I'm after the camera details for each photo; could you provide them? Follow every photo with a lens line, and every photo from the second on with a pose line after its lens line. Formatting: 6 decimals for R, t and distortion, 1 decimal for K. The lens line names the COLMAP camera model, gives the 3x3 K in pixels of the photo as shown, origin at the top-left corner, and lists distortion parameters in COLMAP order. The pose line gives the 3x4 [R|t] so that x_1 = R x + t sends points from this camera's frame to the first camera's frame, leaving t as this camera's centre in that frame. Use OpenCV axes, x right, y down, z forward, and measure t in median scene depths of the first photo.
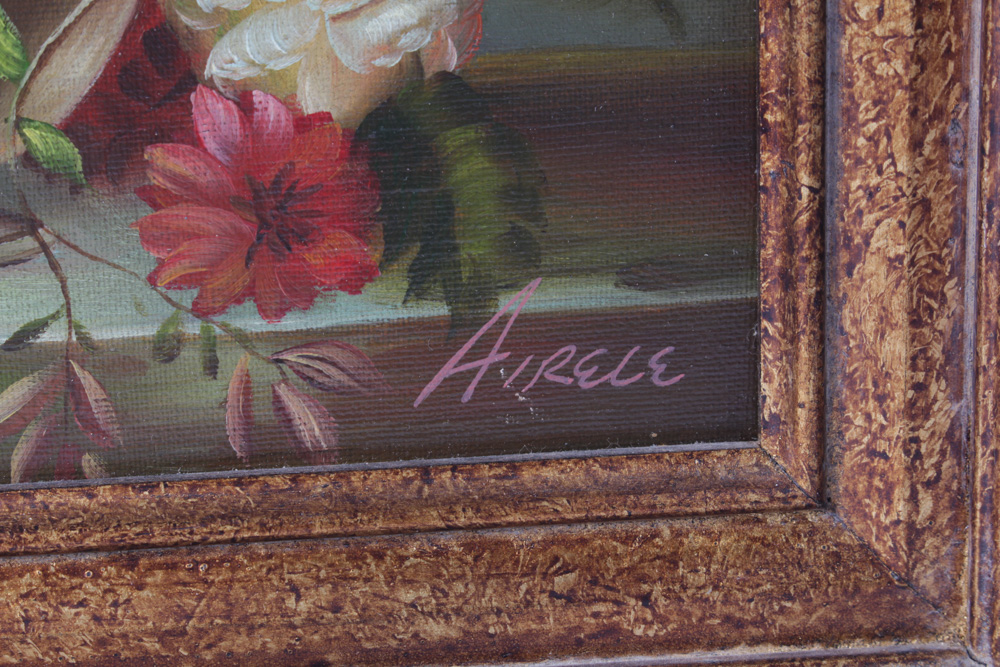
lens RADIAL K [[2346.2, 0, 500.0], [0, 2346.2, 333.5], [0, 0, 1]] dist [0.013337, 0.093457]
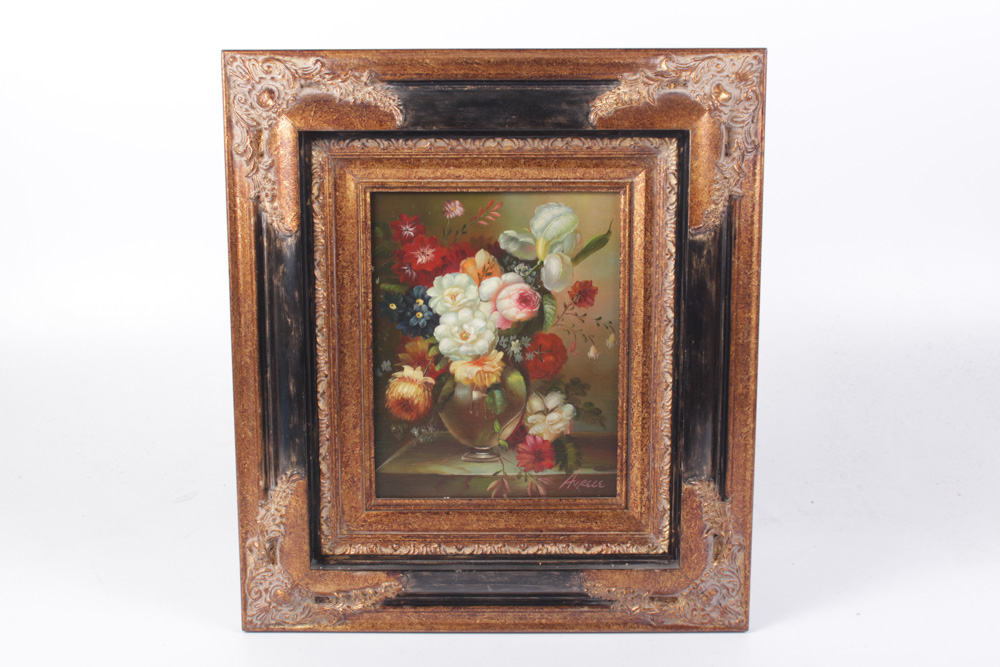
lens RADIAL K [[1335.3, 0, 500.0], [0, 1335.3, 333.5], [0, 0, 1]] dist [-0.088789, 0.096298]
pose [[0.997801, 0.044311, -0.049285, -0.037570], [-0.050144, 0.990986, -0.124227, 0.070180], [0.043336, 0.126425, 0.991029, -2.481519]]
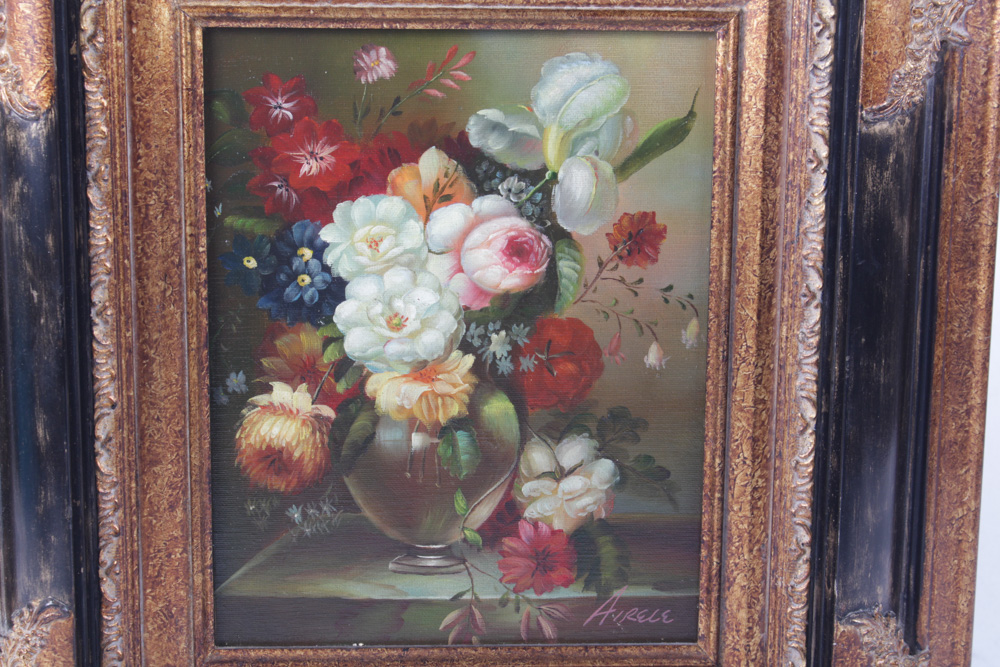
lens RADIAL K [[2139.8, 0, 500.0], [0, 2139.8, 333.5], [0, 0, 1]] dist [0.020438, -0.035264]
pose [[0.998786, 0.049167, -0.002886, -0.156281], [-0.049243, 0.995770, -0.077567, -0.125918], [-0.000940, 0.077615, 0.996983, -1.794222]]
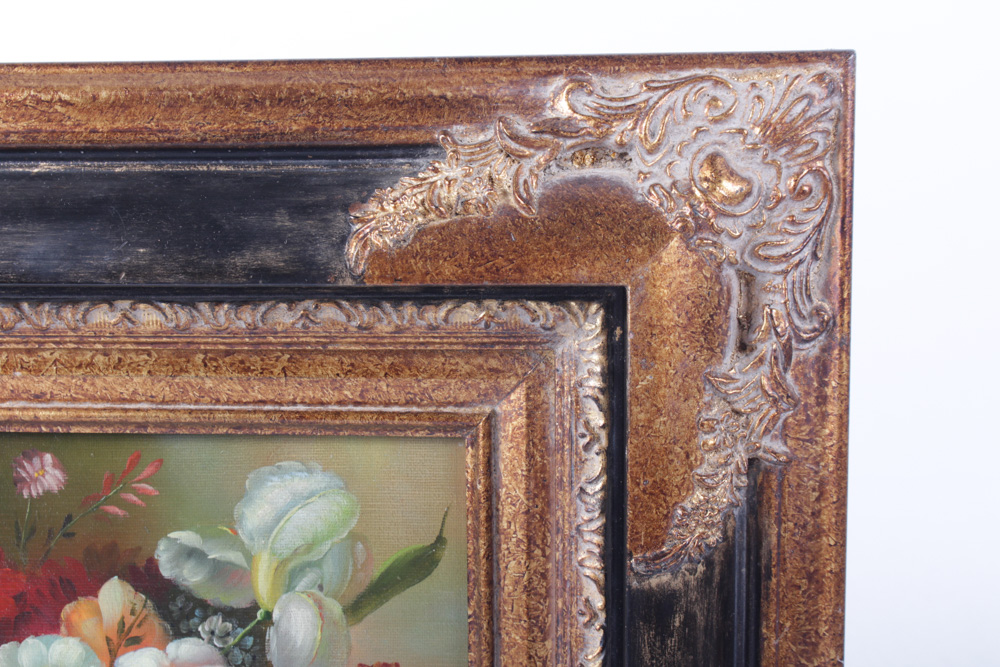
lens RADIAL K [[1777.8, 0, 500.0], [0, 1777.8, 333.5], [0, 0, 1]] dist [-0.031875, -0.034204]
pose [[0.987466, 0.048930, -0.150057, 0.360834], [-0.071346, 0.986433, -0.147848, -0.562774], [0.140787, 0.156701, 0.977560, -0.846544]]
